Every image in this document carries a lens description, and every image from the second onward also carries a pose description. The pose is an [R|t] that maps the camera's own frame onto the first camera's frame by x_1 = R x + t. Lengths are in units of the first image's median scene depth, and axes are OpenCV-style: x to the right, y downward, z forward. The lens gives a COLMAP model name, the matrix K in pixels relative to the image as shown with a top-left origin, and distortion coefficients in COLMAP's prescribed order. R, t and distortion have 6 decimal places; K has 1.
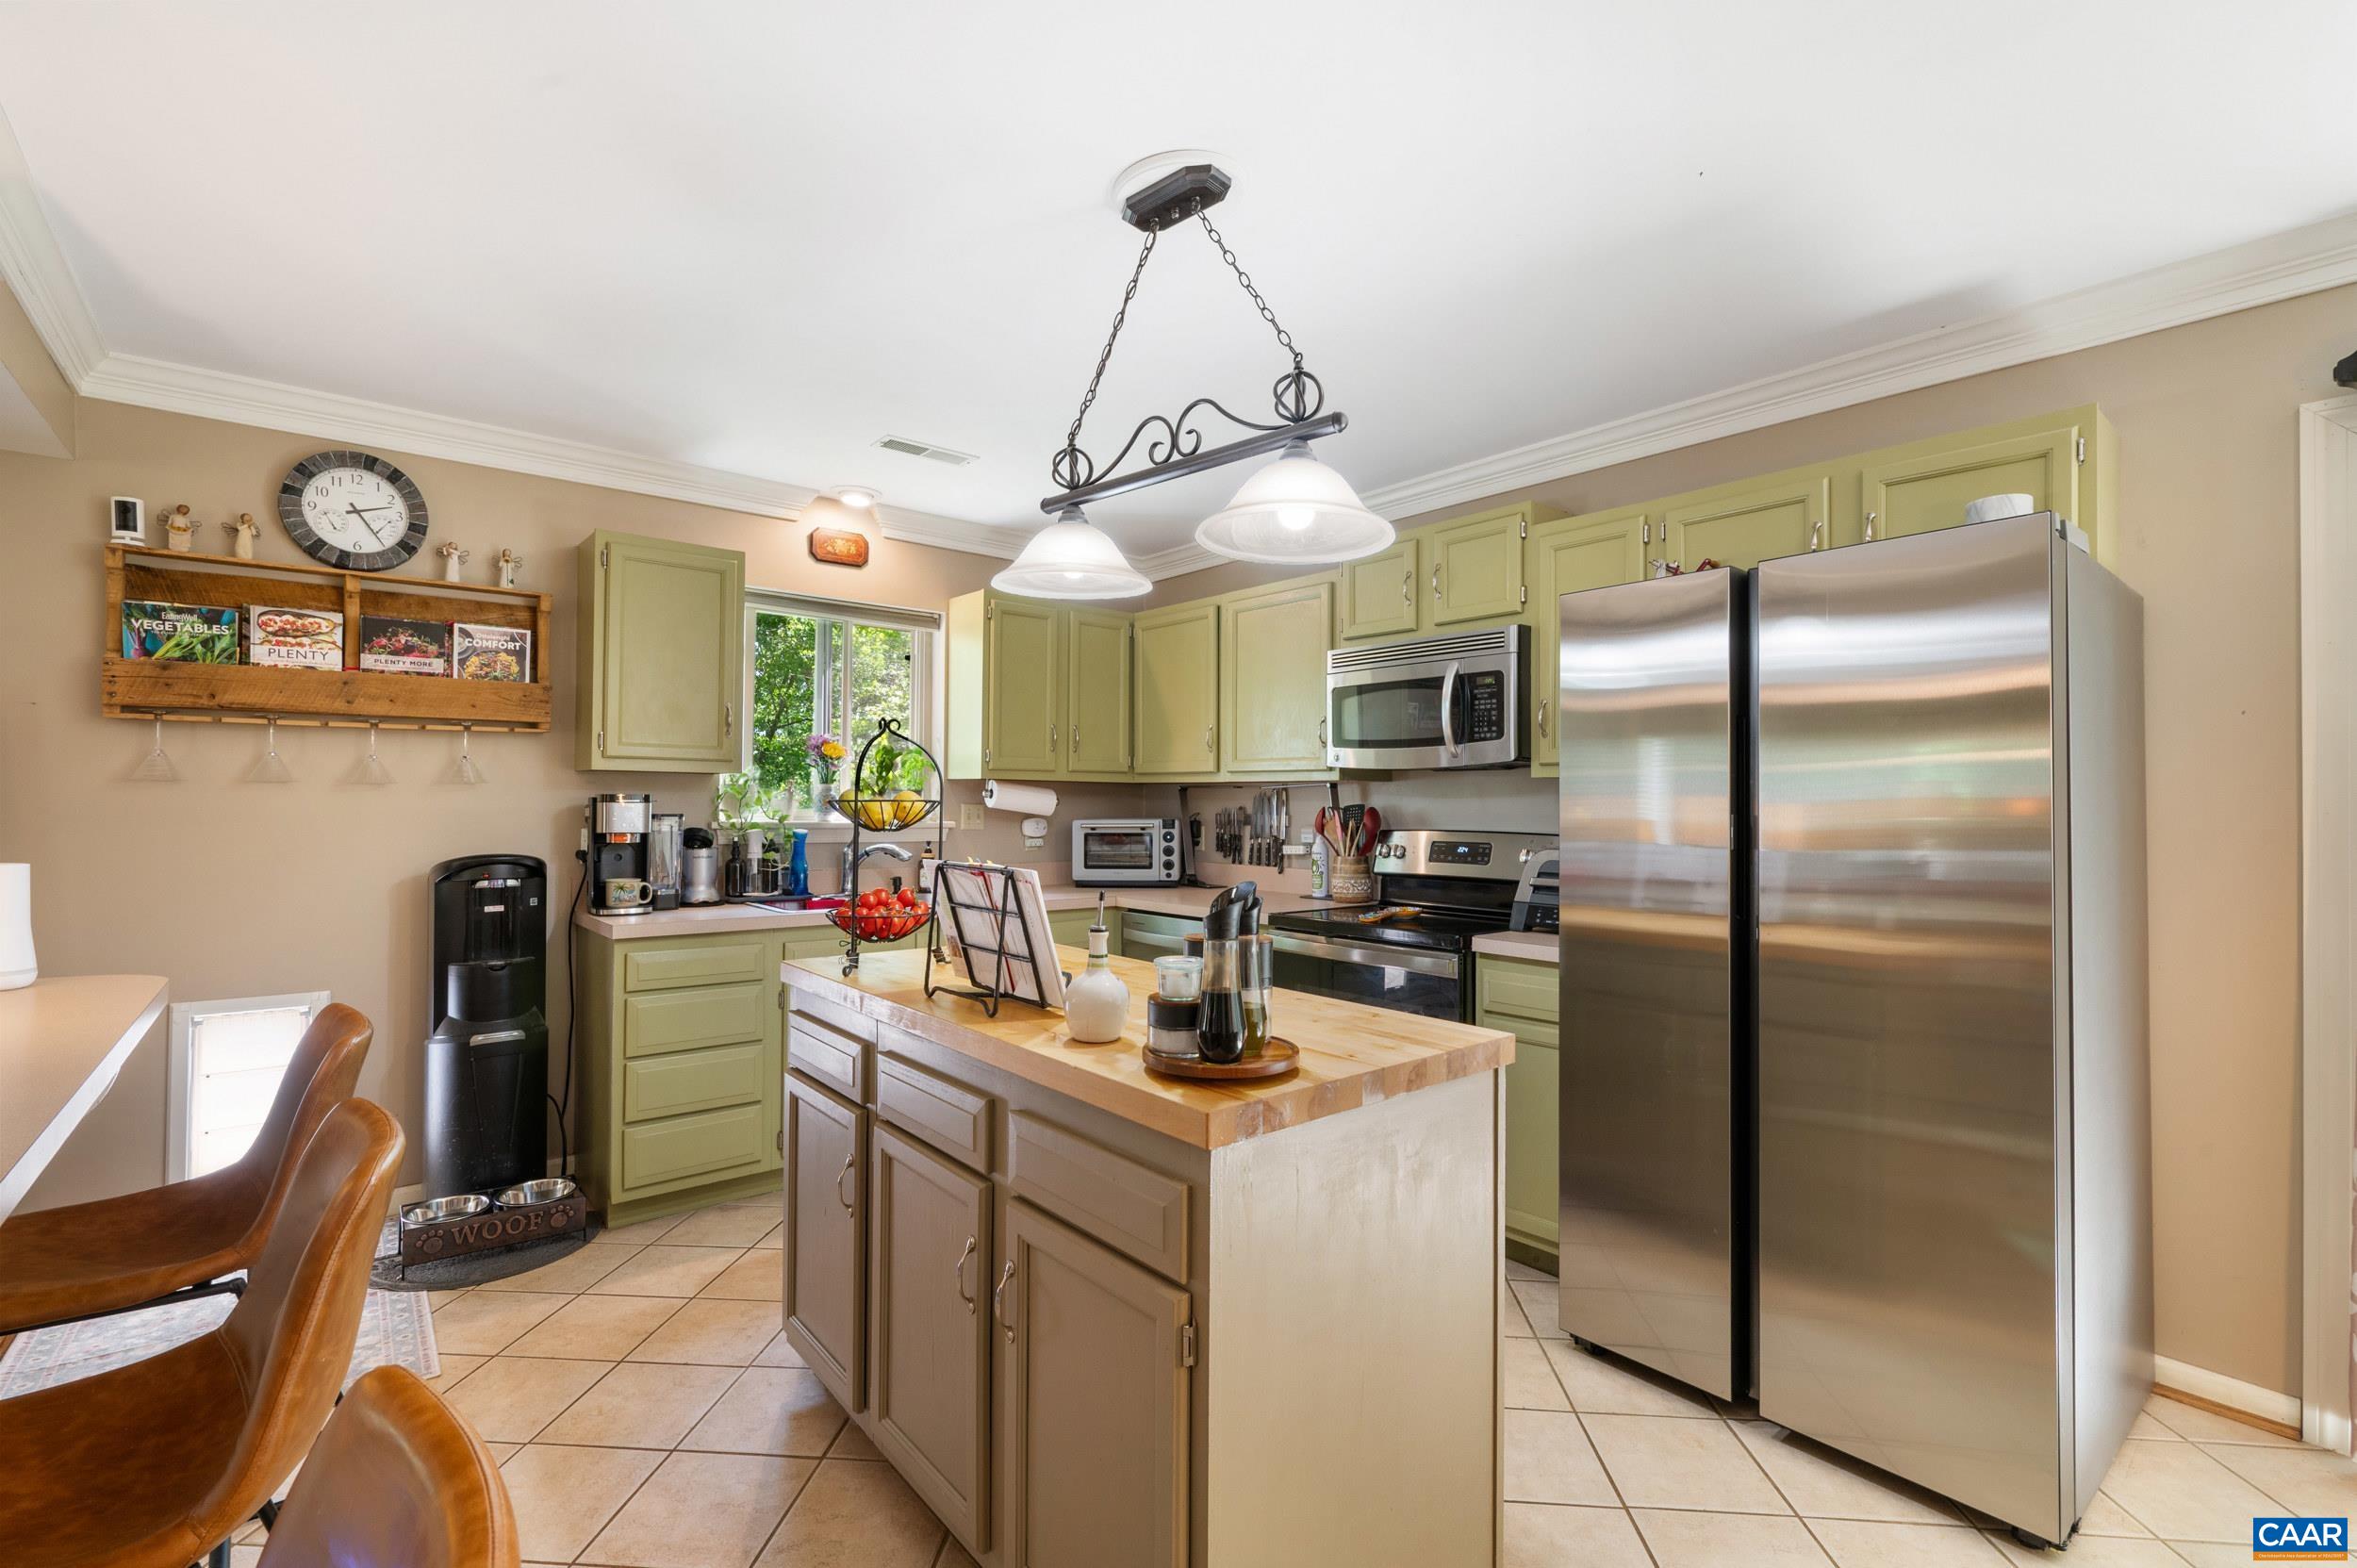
lens RADIAL K [[1018.6, 0, 1169.6], [0, 1018.6, 789.2], [0, 0, 1]] dist [-0.000010, -0.001182]
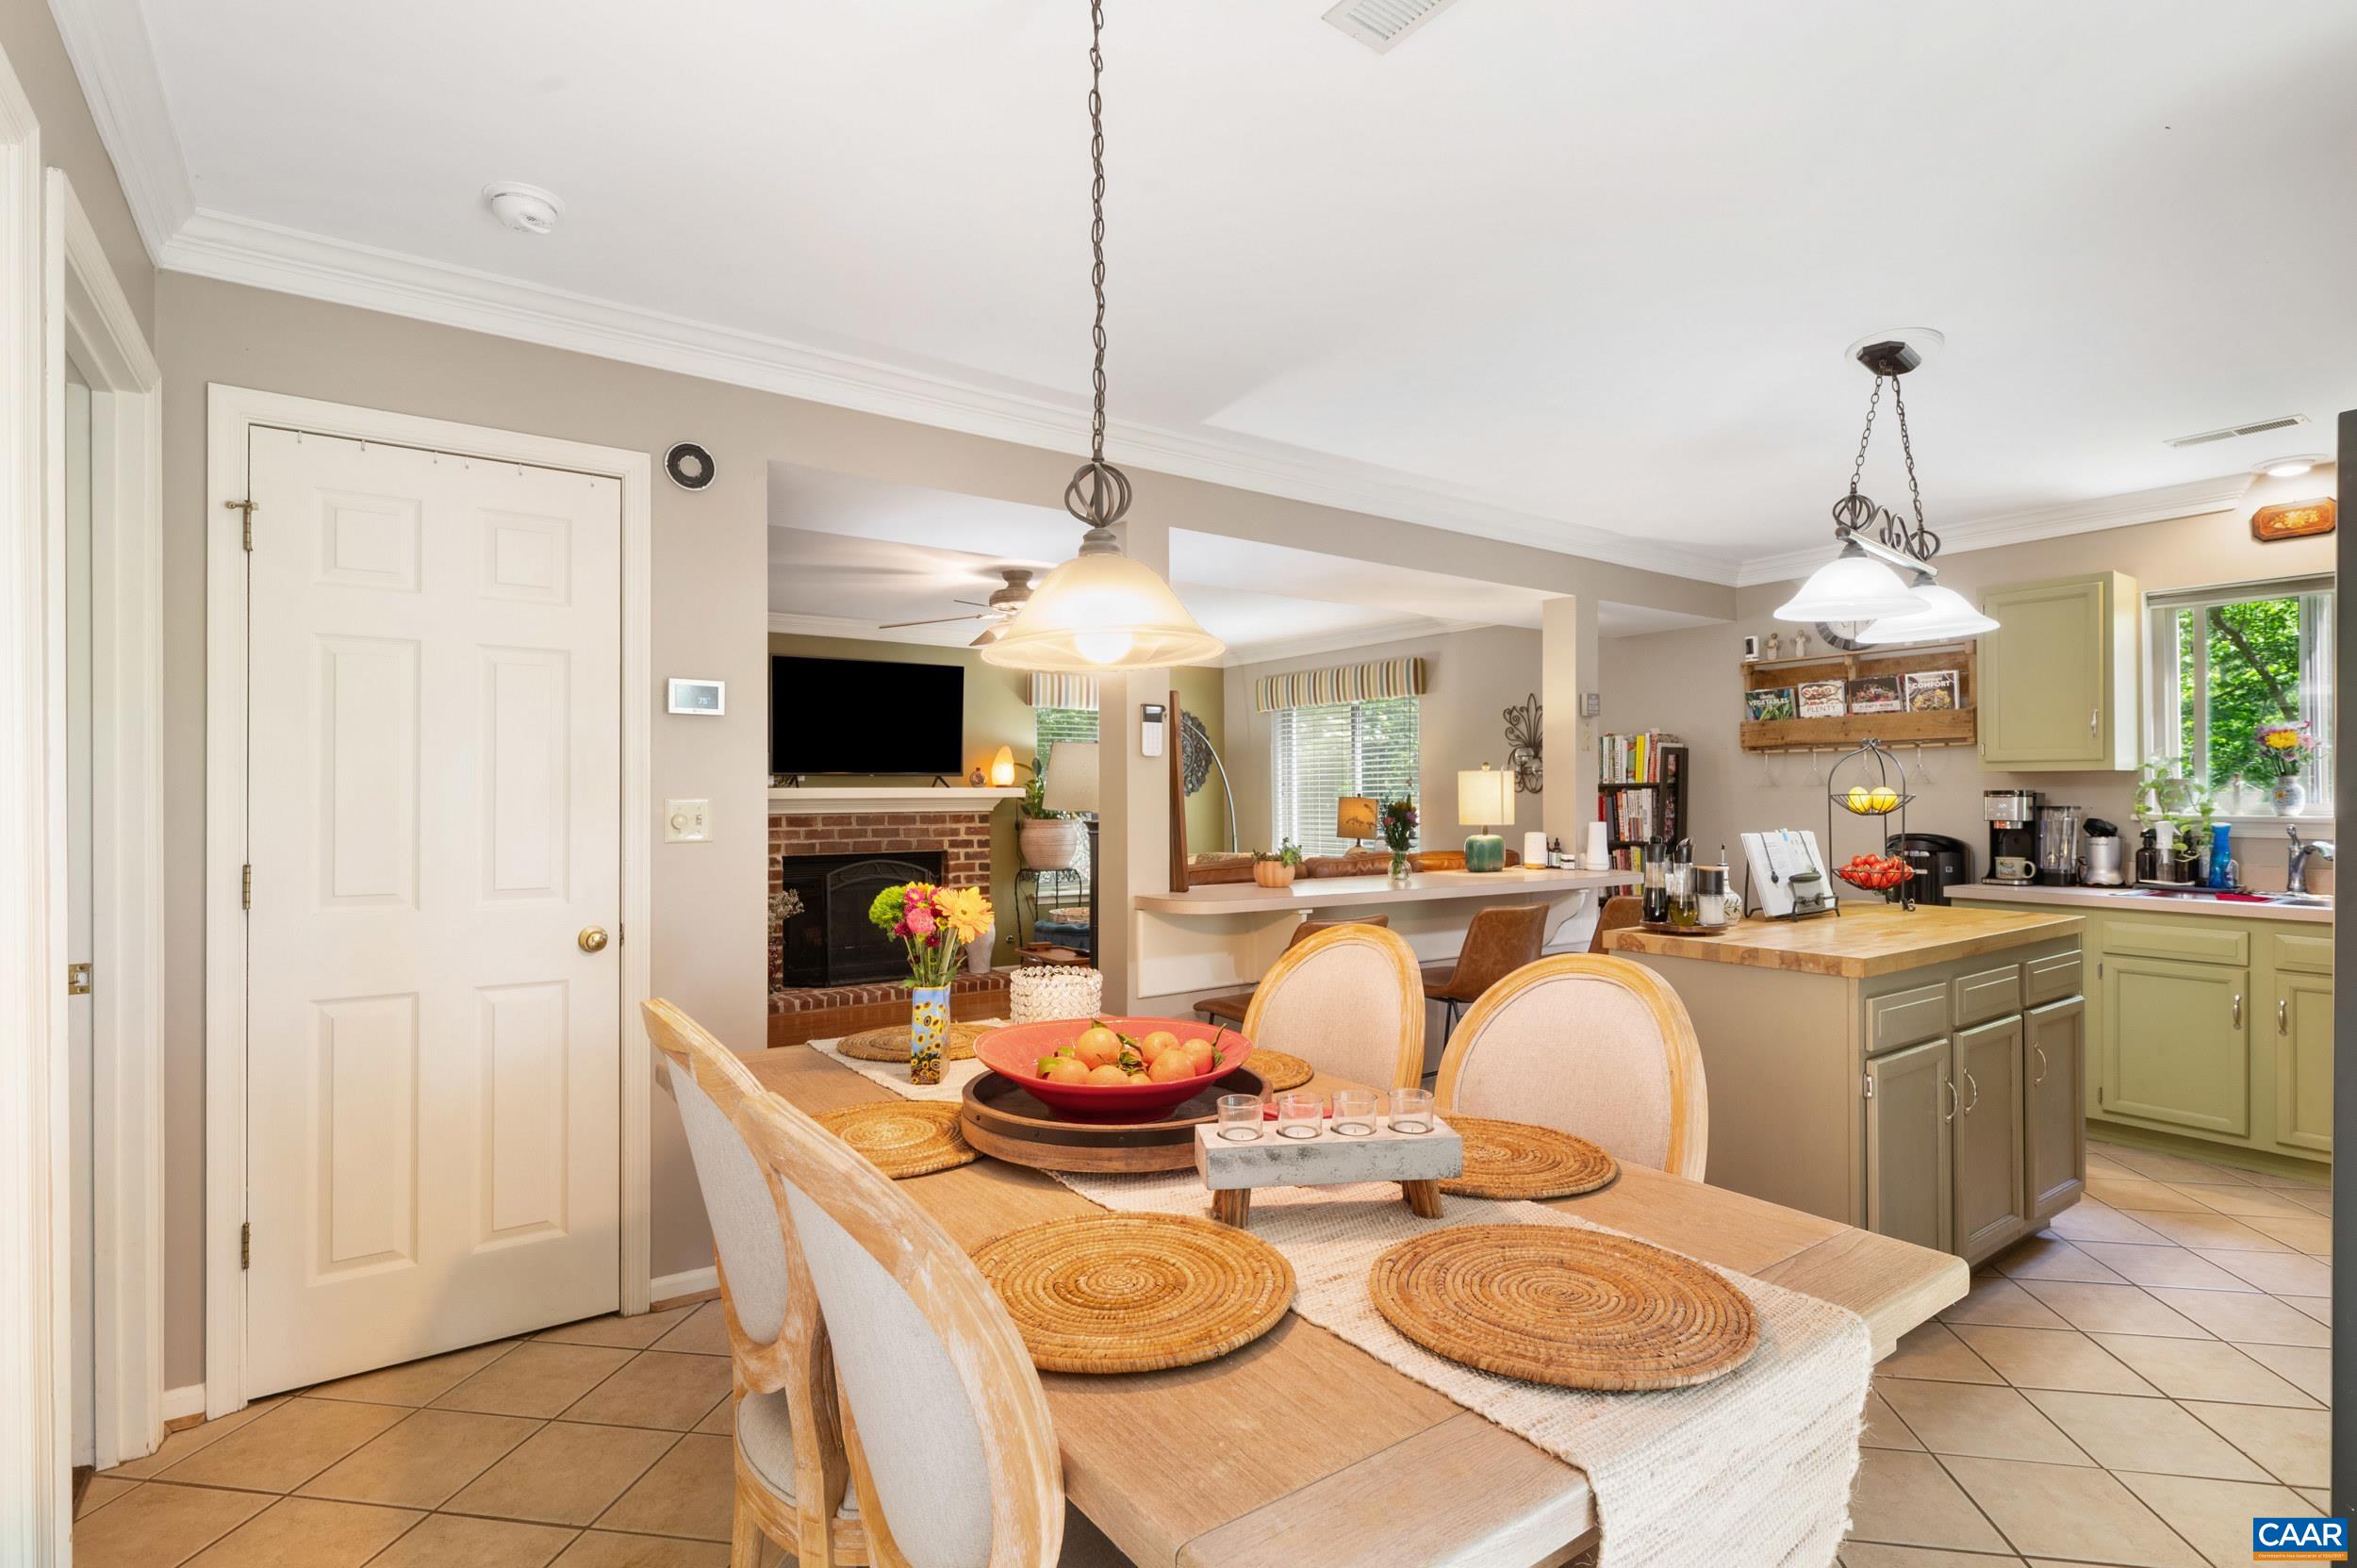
lens RADIAL K [[1131.4, 0, 1178.4], [0, 1131.4, 790.2], [0, 0, 1]] dist [-0.004601, 0.000656]
pose [[-0.068228, -0.011825, -0.997600, 0.991172], [0.015003, 0.999805, -0.012877, 0.007982], [0.997557, -0.015845, -0.068038, 0.070432]]
